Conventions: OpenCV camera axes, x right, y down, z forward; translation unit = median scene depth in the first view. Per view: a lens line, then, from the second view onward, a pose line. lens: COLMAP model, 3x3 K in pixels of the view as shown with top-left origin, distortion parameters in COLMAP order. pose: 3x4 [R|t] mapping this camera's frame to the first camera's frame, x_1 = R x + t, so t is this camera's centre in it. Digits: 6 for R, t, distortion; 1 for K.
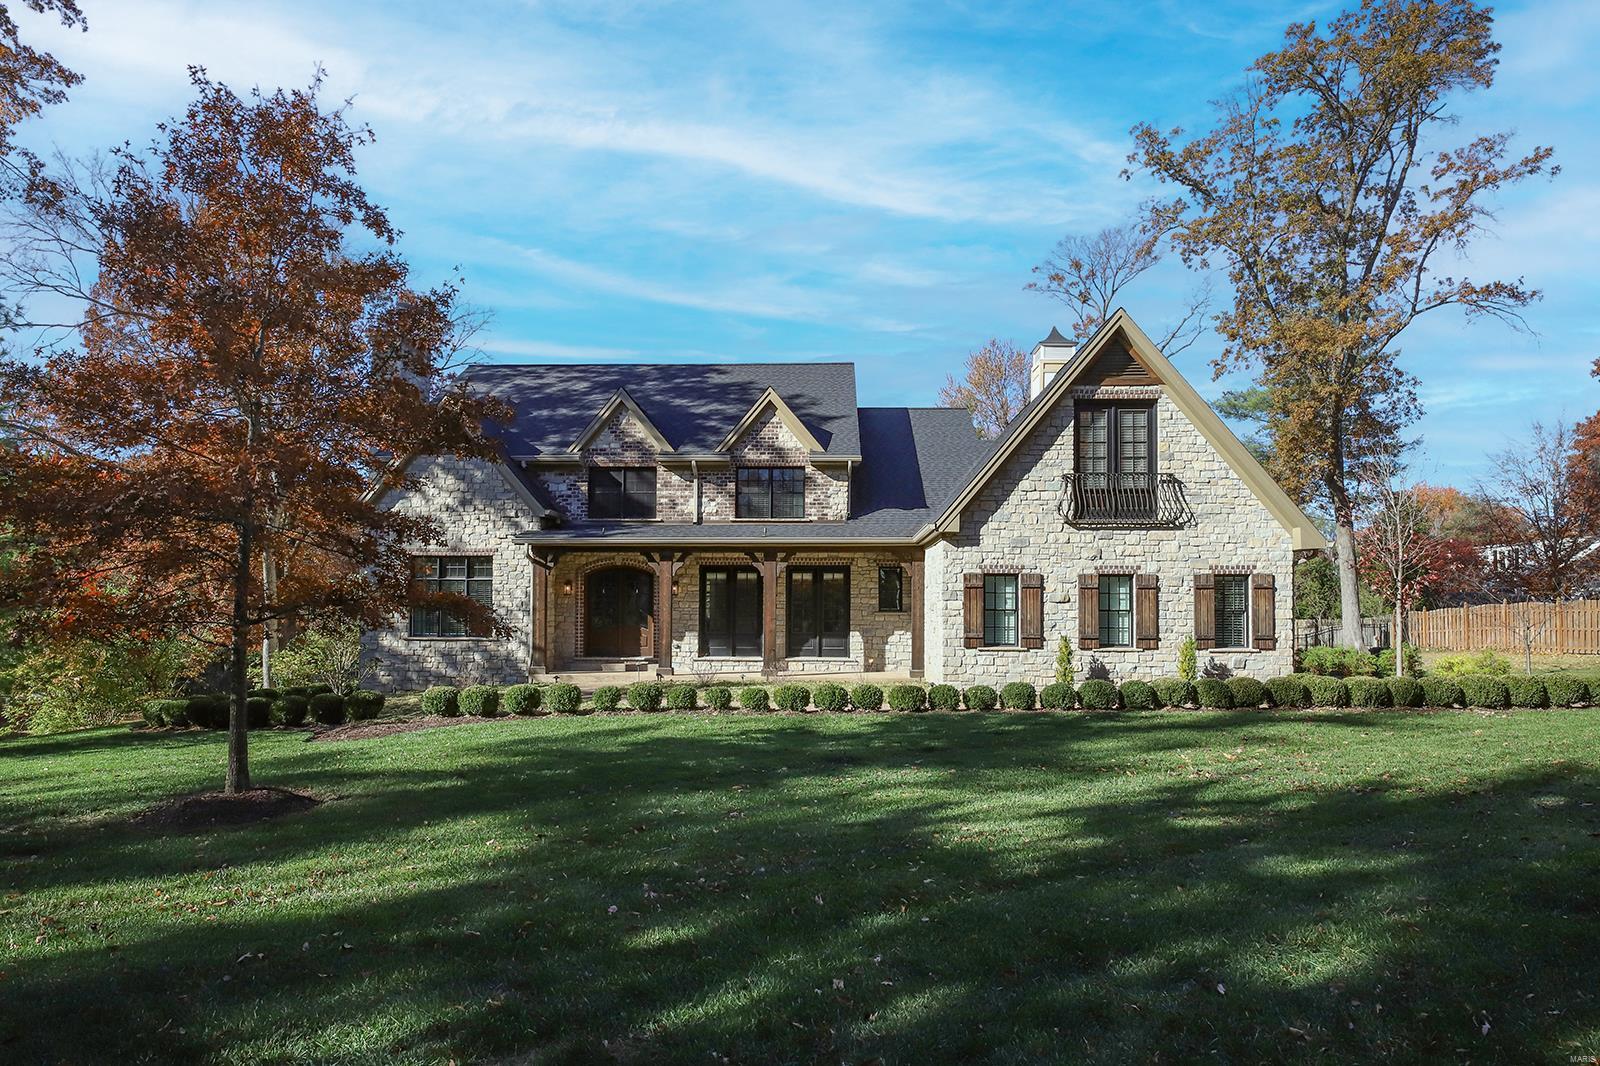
lens RADIAL K [[798.5, 0, 800.0], [0, 798.5, 533.0], [0, 0, 1]] dist [-0.001837, -0.011959]
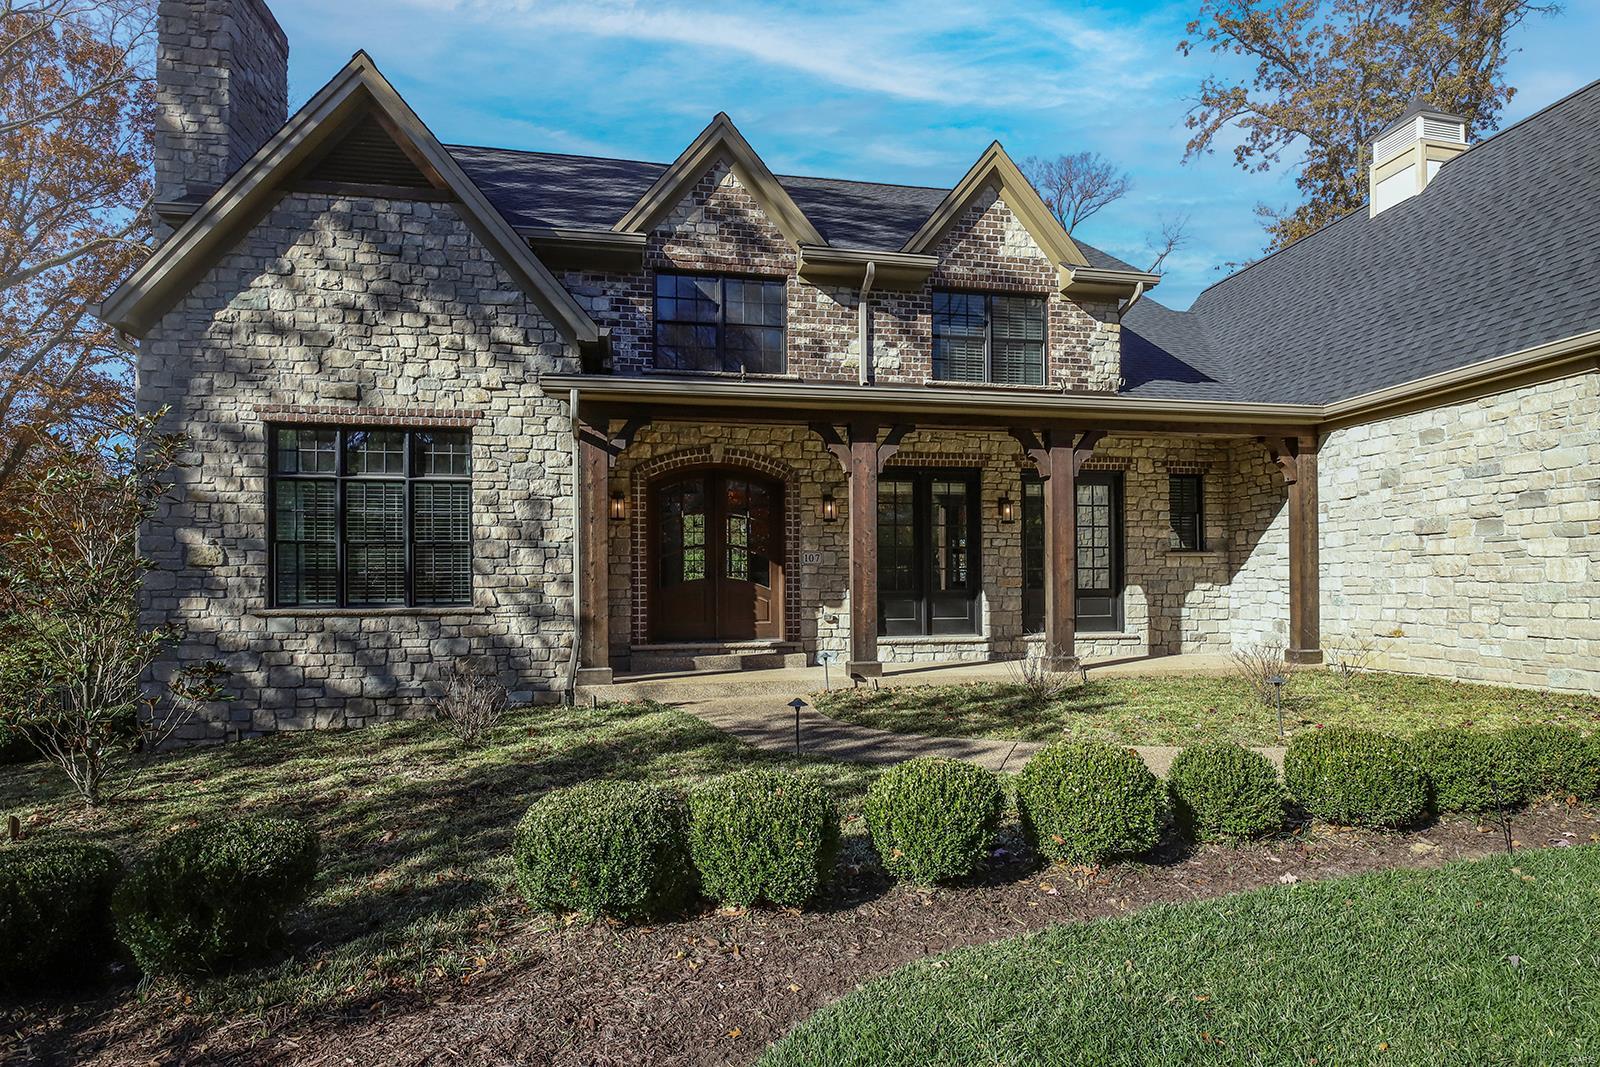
lens RADIAL K [[798.5, 0, 800.0], [0, 798.5, 533.5], [0, 0, 1]] dist [-0.001837, -0.011959]
pose [[0.975306, 0.002833, 0.220840, -0.289137], [-0.007852, 0.999730, 0.021855, 0.074488], [-0.220719, -0.023049, 0.975065, 0.491486]]
